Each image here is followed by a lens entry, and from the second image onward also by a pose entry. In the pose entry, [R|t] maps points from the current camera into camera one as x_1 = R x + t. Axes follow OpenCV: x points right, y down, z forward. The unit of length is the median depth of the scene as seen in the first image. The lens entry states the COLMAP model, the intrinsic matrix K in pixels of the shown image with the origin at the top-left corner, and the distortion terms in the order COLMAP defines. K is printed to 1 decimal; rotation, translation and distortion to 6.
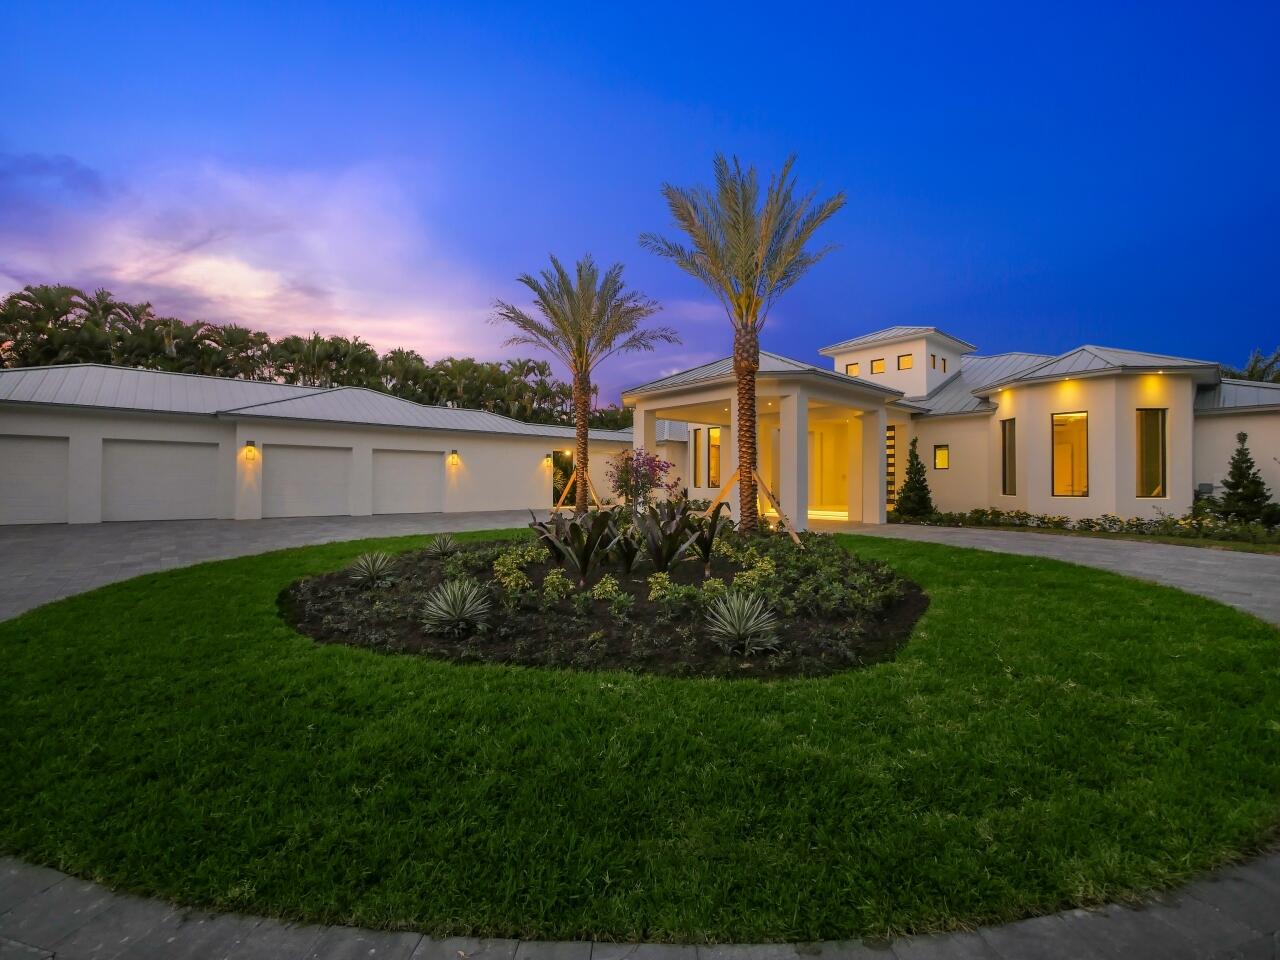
lens RADIAL K [[546.2, 0, 640.0], [0, 546.2, 480.0], [0, 0, 1]] dist [-0.002286, -0.000501]
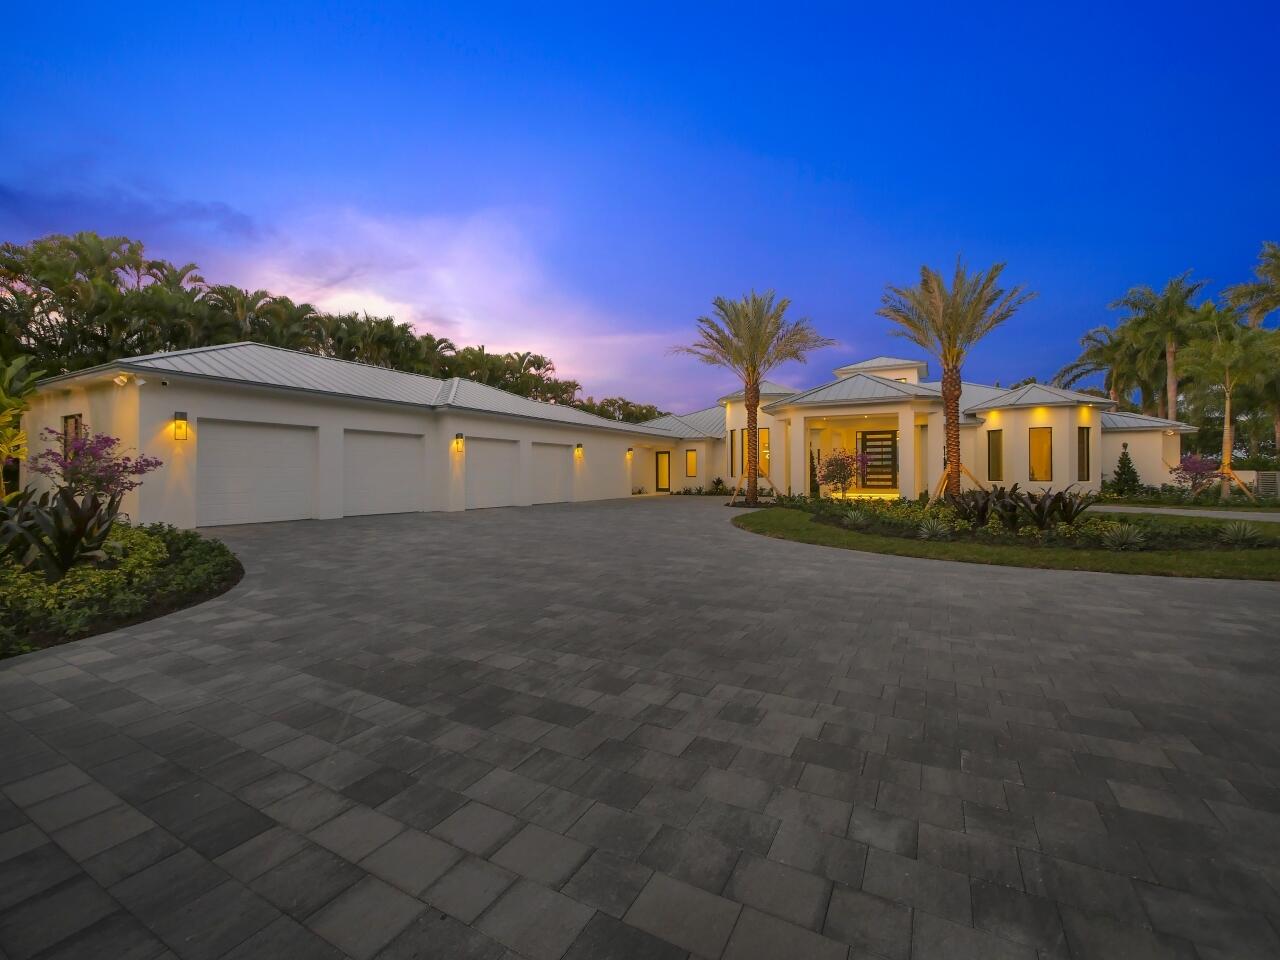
lens RADIAL K [[546.2, 0, 640.0], [0, 546.2, 480.0], [0, 0, 1]] dist [-0.002286, -0.000501]
pose [[0.935433, -0.008300, 0.353406, -0.757998], [0.001196, 0.999793, 0.020316, -0.005706], [-0.353502, -0.018582, 0.935249, -0.057689]]
